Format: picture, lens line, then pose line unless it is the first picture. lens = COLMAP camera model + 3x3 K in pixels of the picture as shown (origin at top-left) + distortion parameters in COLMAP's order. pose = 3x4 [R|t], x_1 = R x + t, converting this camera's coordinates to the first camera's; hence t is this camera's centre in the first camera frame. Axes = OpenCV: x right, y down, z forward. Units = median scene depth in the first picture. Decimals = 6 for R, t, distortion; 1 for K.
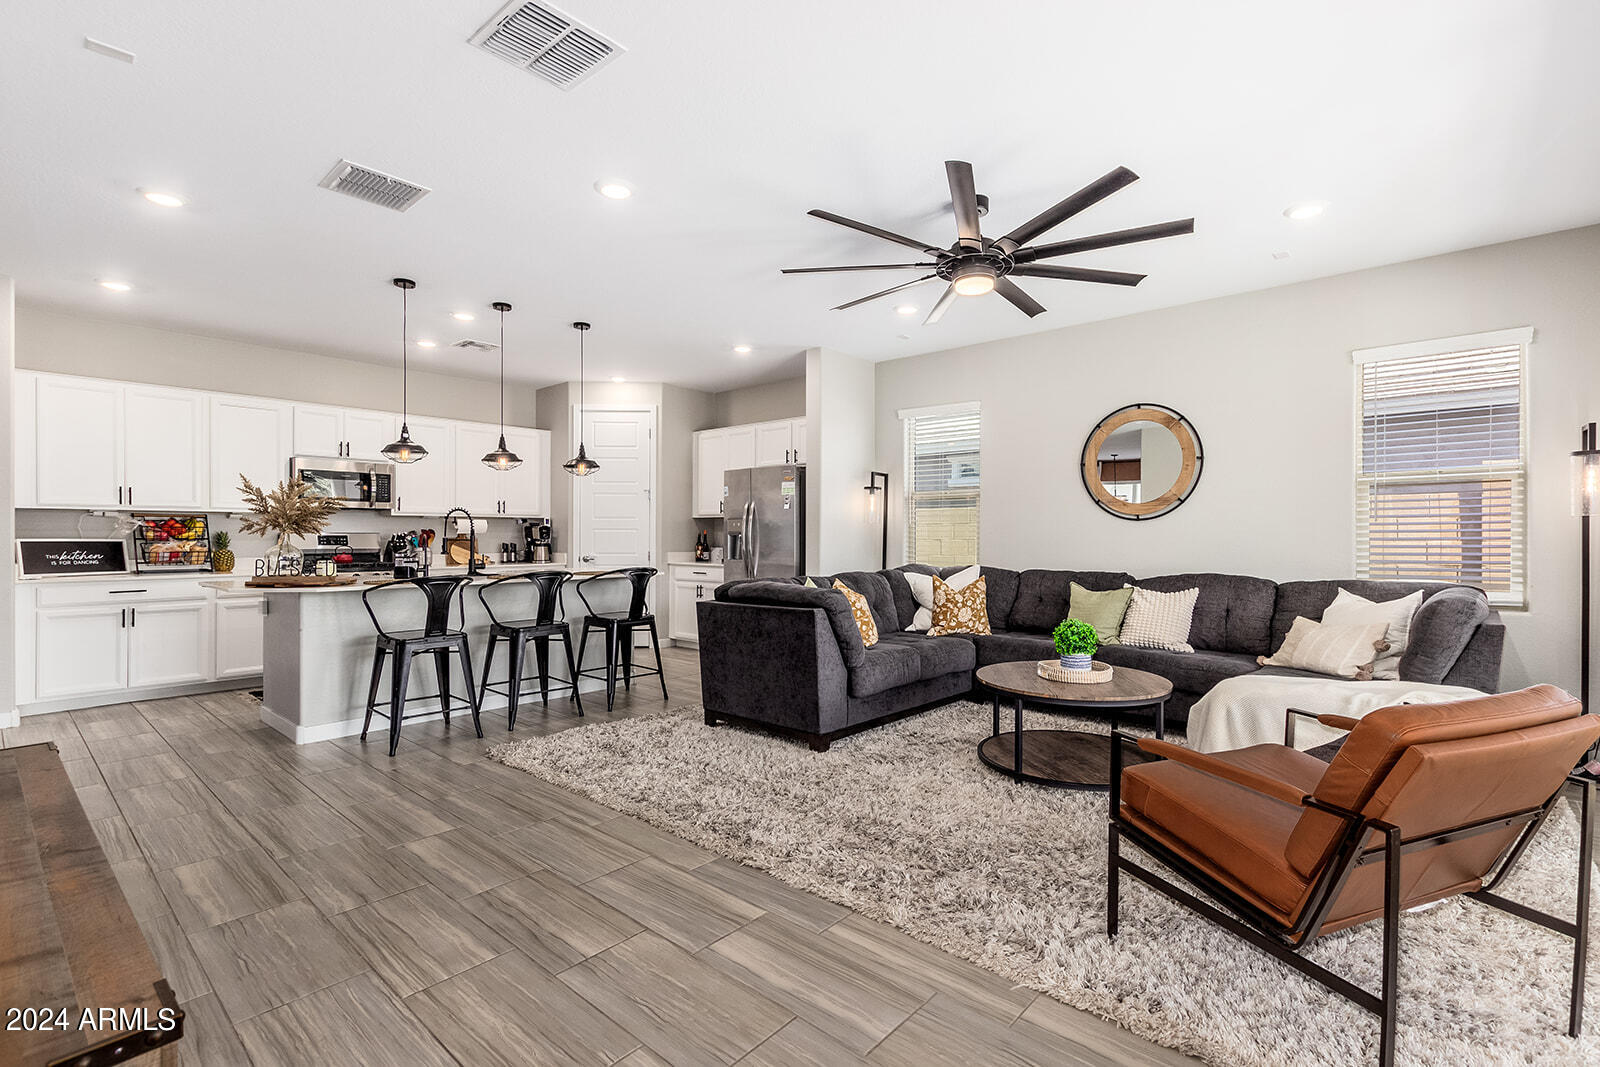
lens RADIAL K [[737.9, 0, 834.8], [0, 737.9, 540.2], [0, 0, 1]] dist [0.003281, 0.000271]
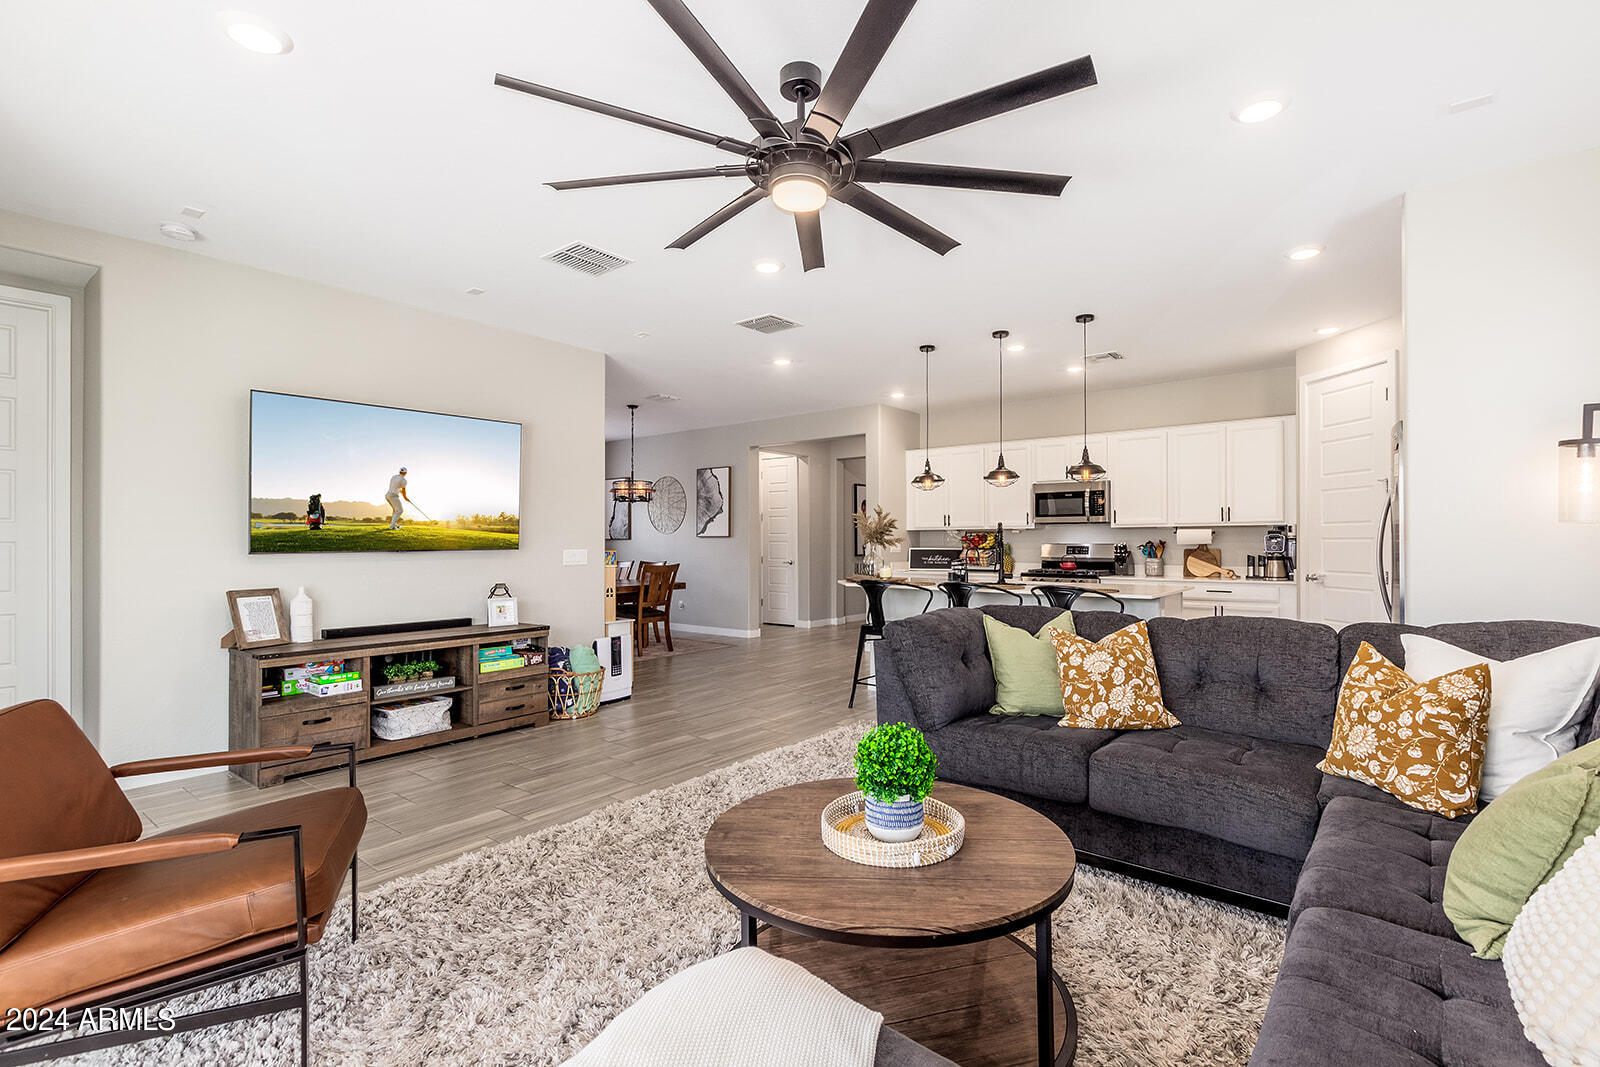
lens RADIAL K [[737.9, 0, 801.3], [0, 737.9, 535.6], [0, 0, 1]] dist [0.003281, 0.000271]
pose [[0.014219, -0.010906, -0.999839, 0.594995], [-0.005104, 0.999927, -0.010980, -0.010117], [0.999886, 0.005260, 0.014162, 0.672708]]
